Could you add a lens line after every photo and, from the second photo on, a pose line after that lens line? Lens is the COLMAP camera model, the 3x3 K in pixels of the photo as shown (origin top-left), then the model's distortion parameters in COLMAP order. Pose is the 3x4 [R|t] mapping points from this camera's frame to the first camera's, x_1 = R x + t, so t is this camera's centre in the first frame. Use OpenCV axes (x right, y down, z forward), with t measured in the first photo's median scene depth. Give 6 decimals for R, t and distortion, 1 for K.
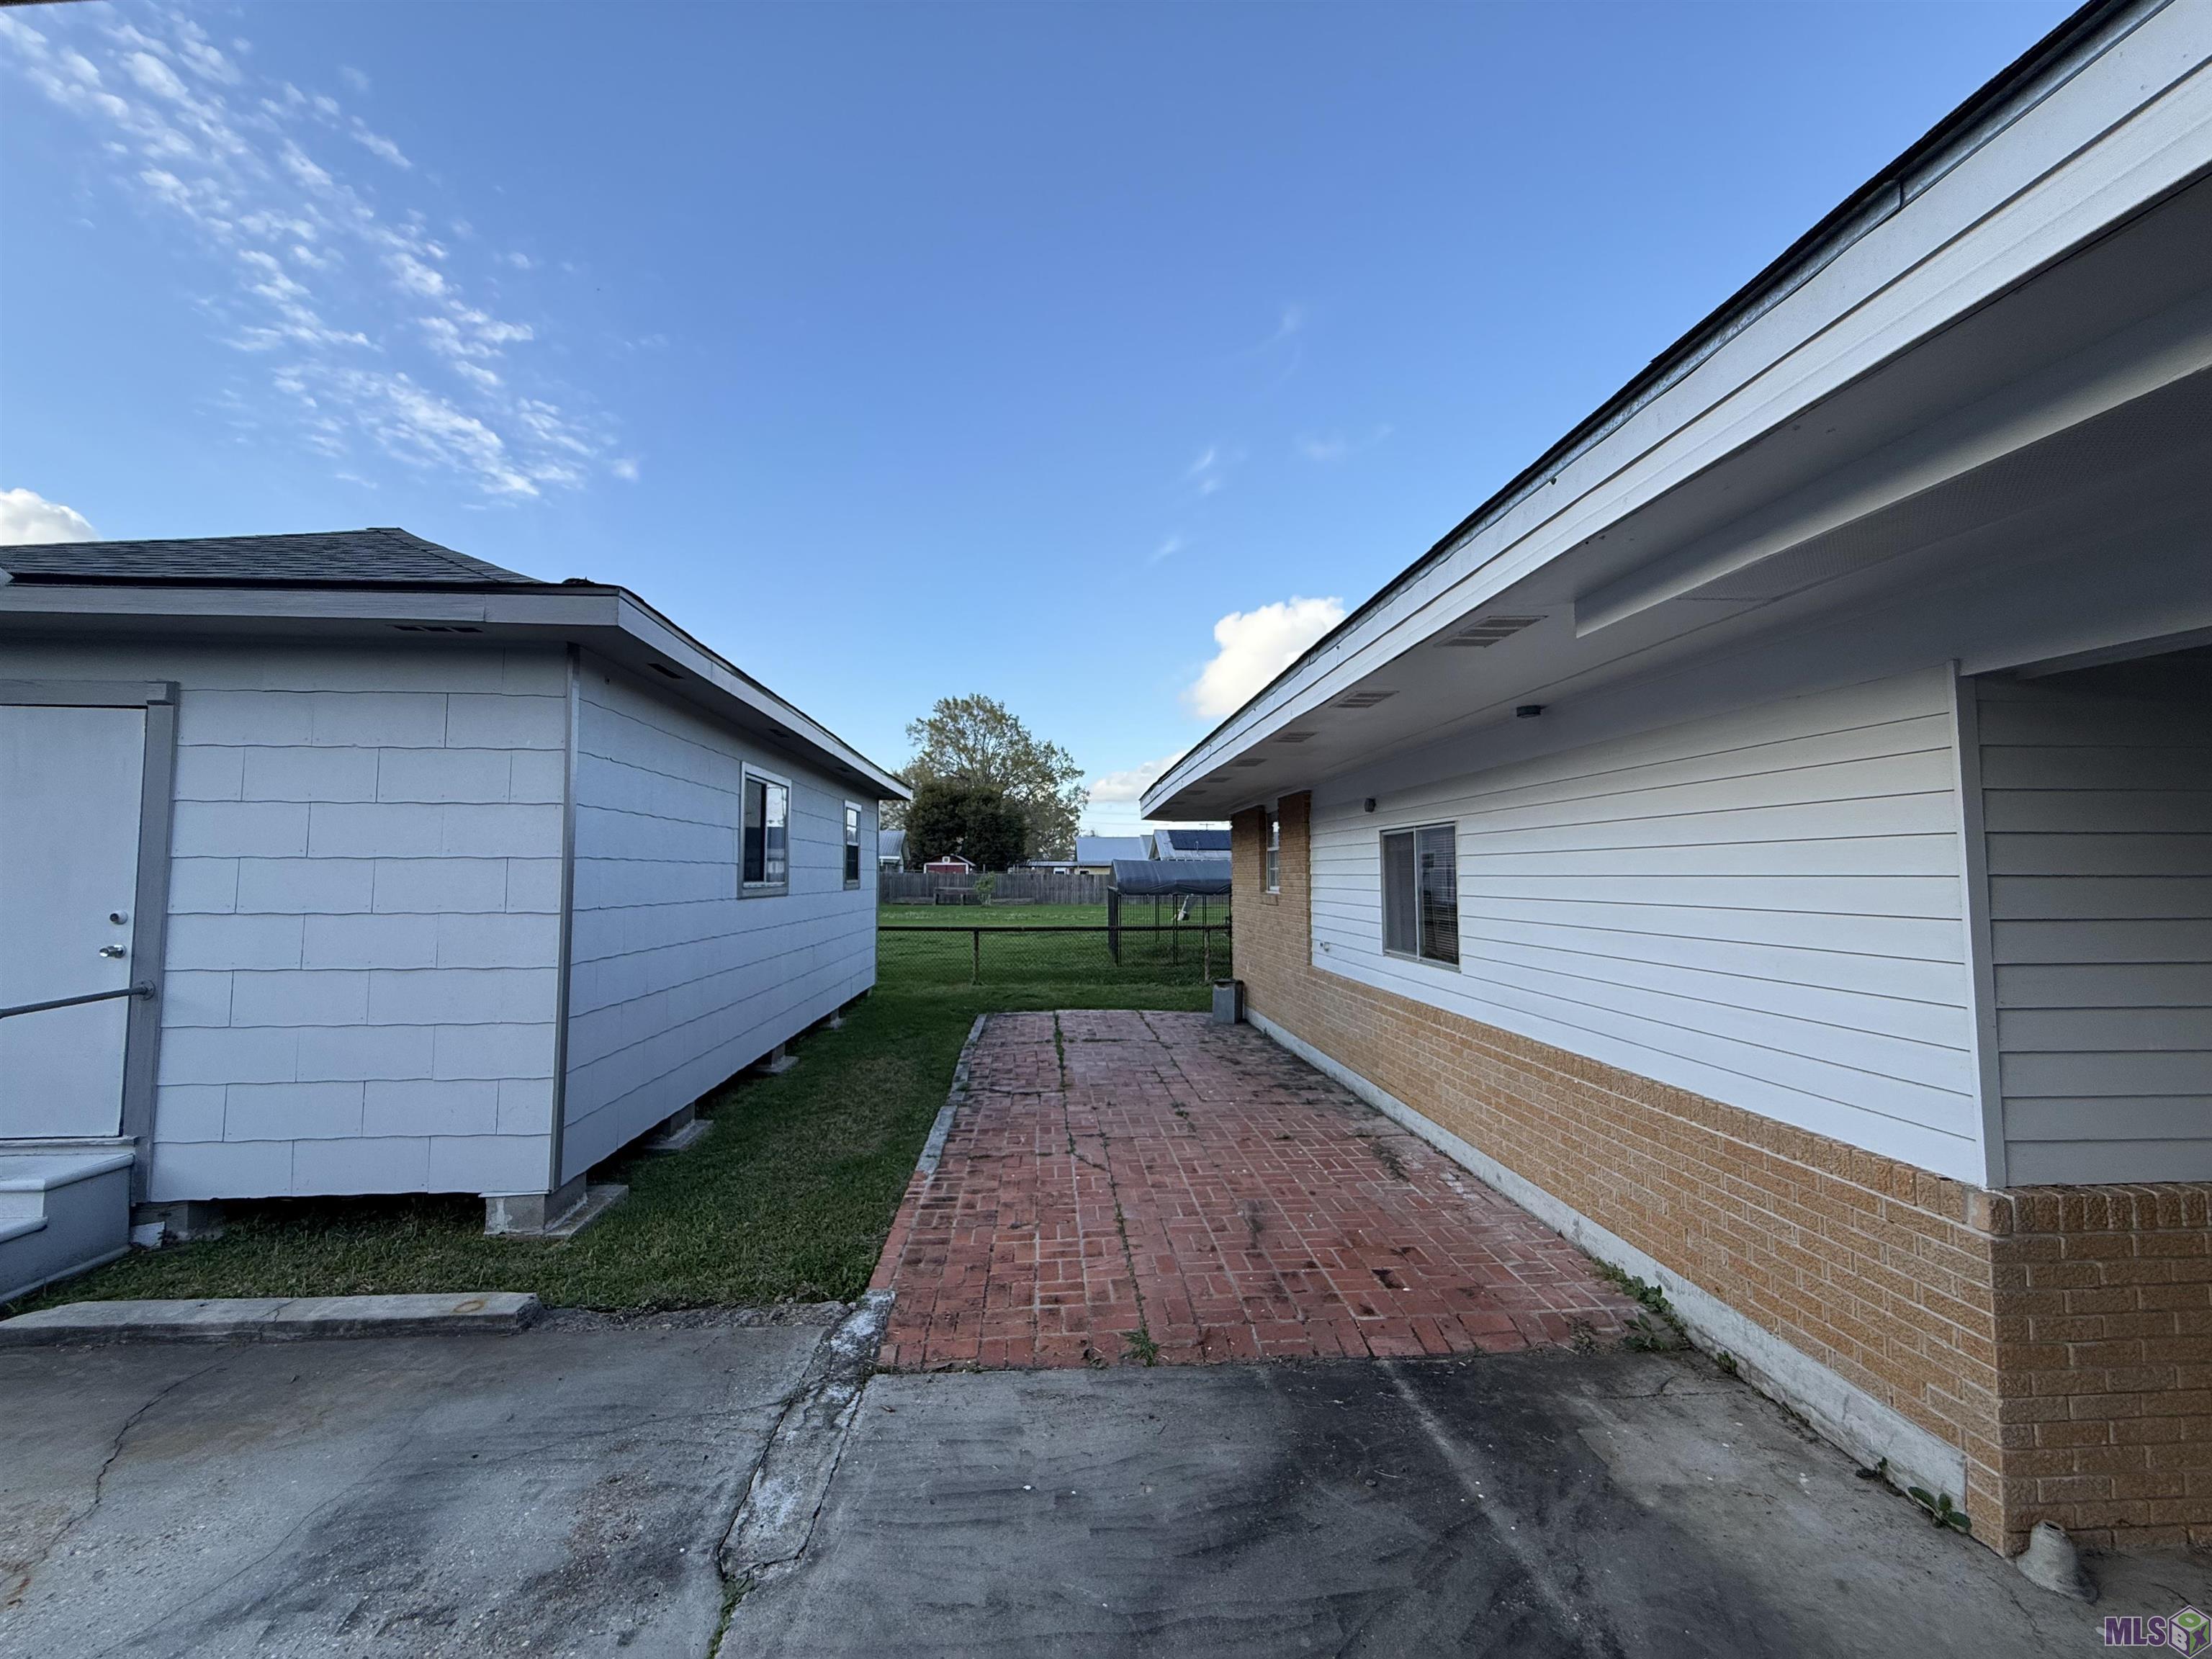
lens RADIAL K [[884.8, 0, 1102.7], [0, 884.8, 831.0], [0, 0, 1]] dist [-0.000359, -0.000129]
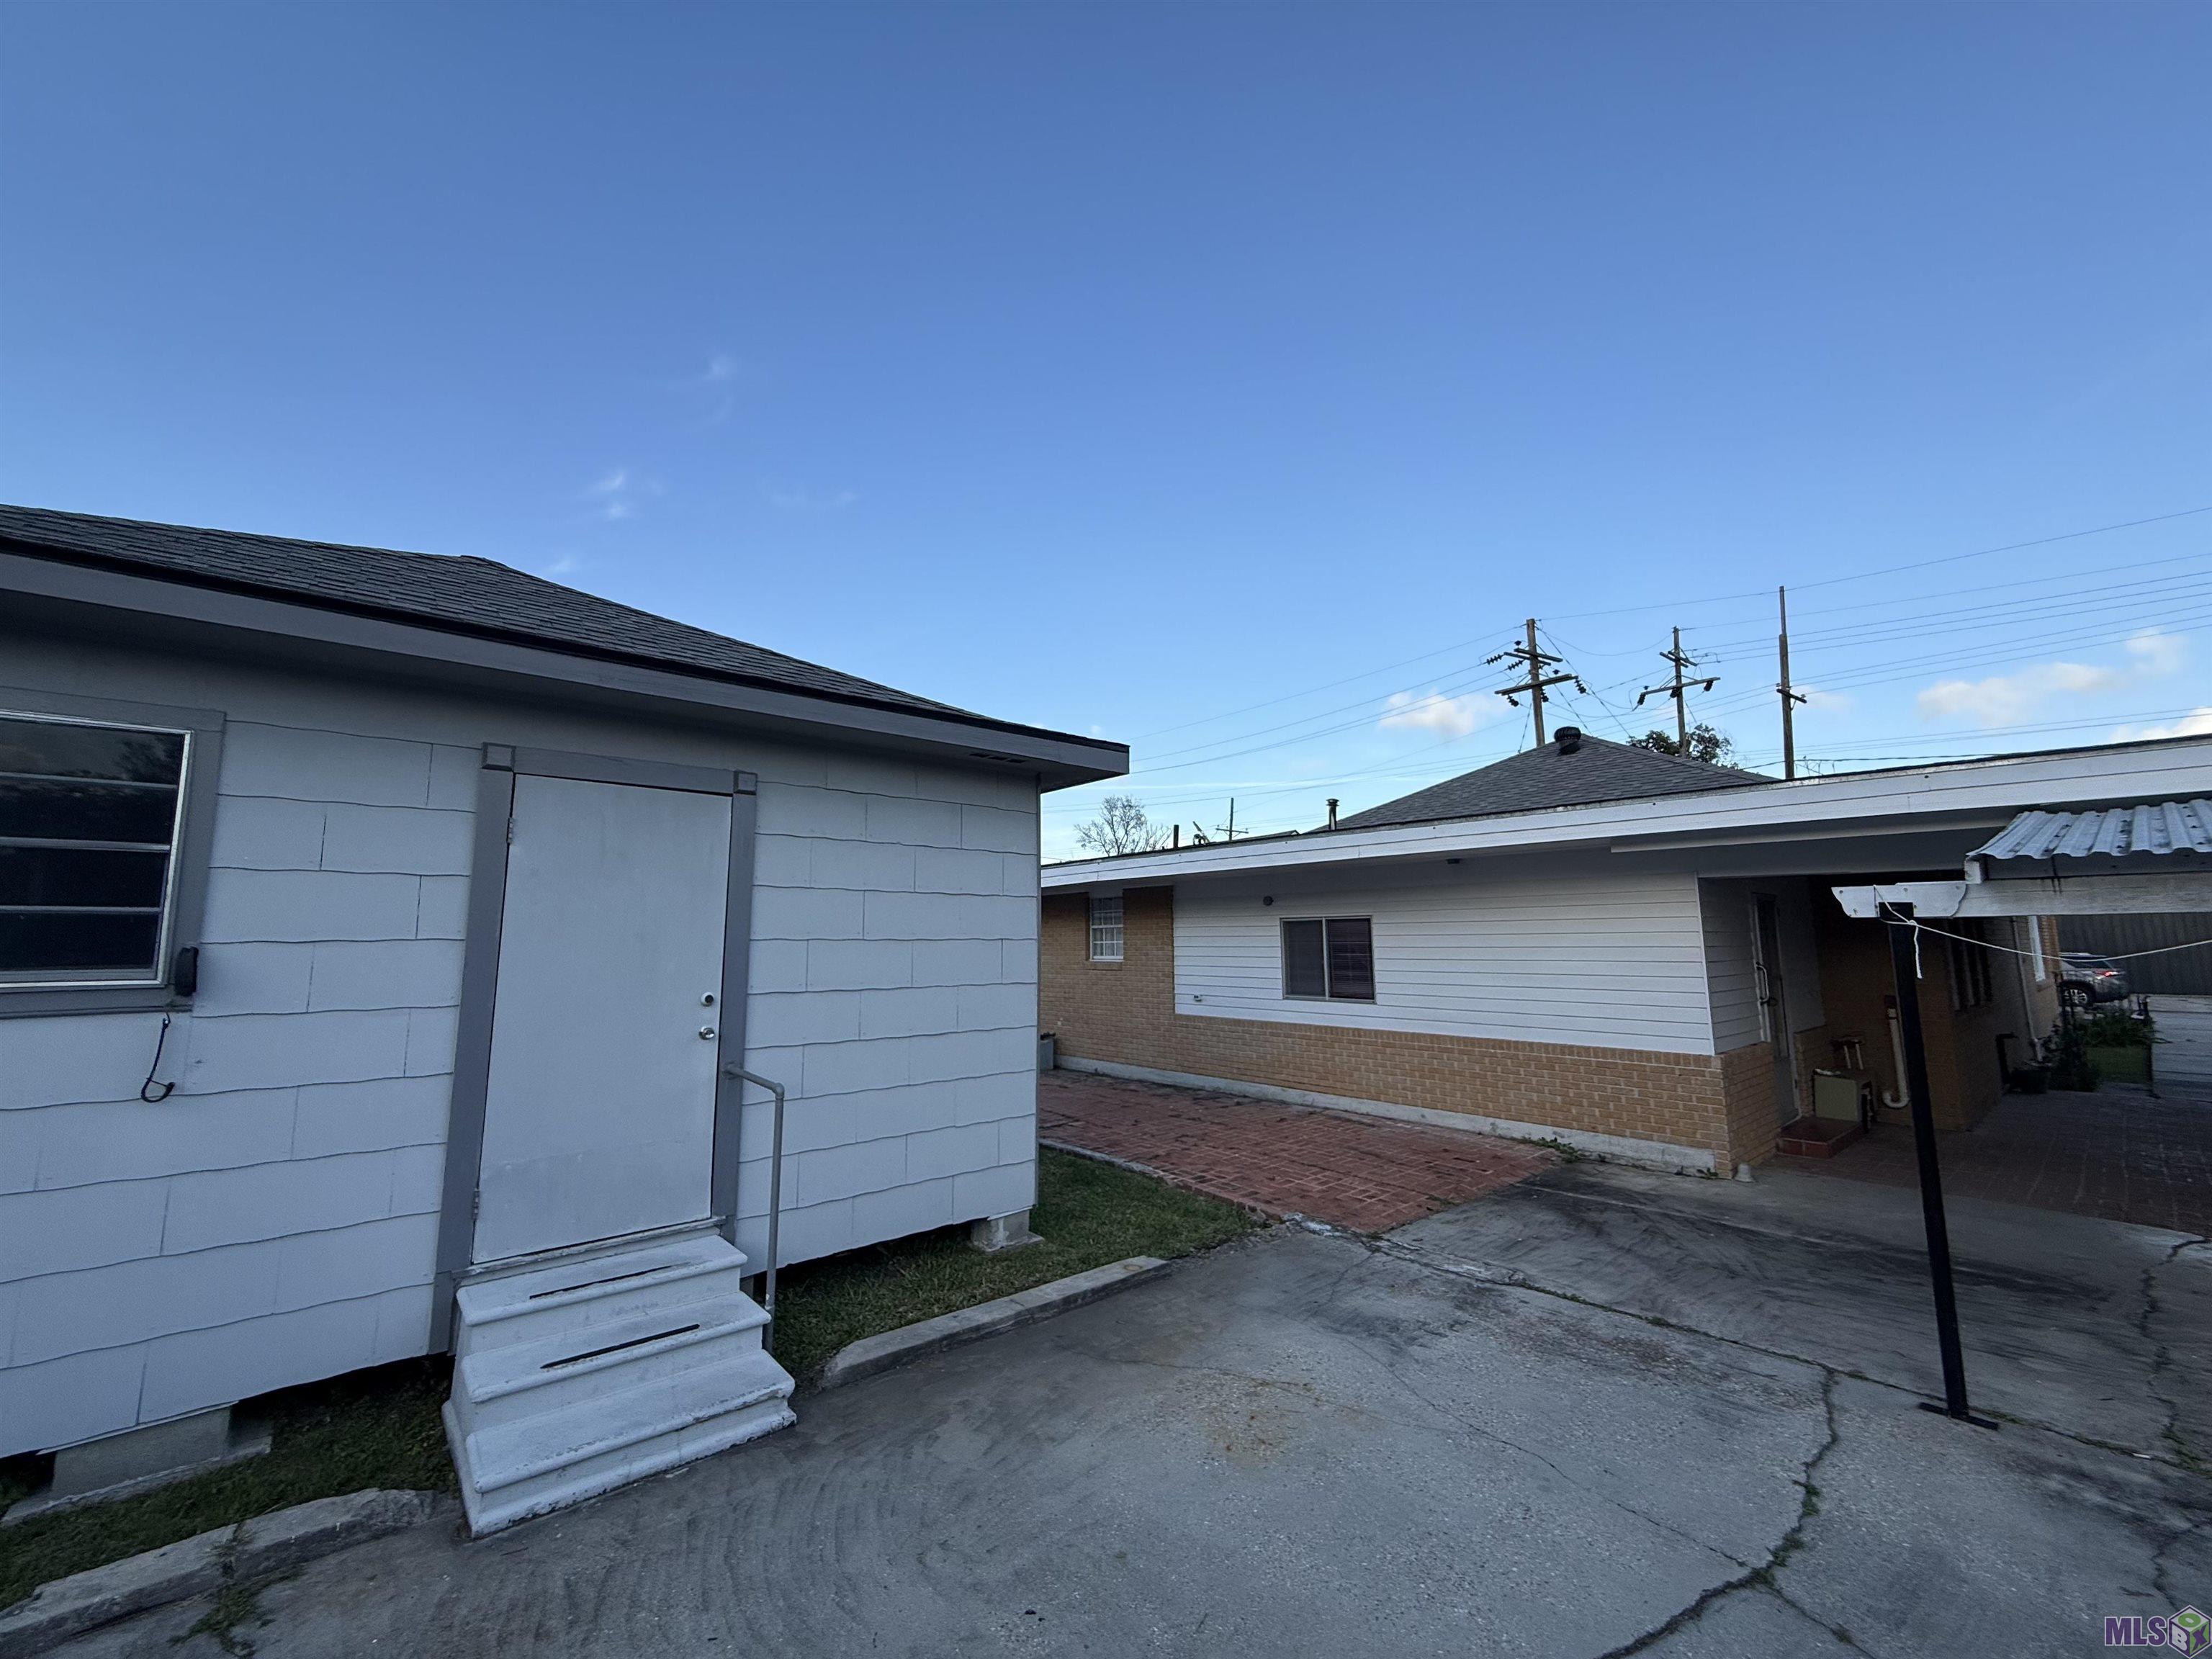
lens RADIAL K [[884.8, 0, 1102.7], [0, 884.8, 831.0], [0, 0, 1]] dist [-0.000359, -0.000129]
pose [[0.802604, 0.070544, 0.592326, -1.664425], [-0.023982, 0.995996, -0.086123, -0.022083], [-0.596030, 0.054918, 0.801082, -0.120259]]
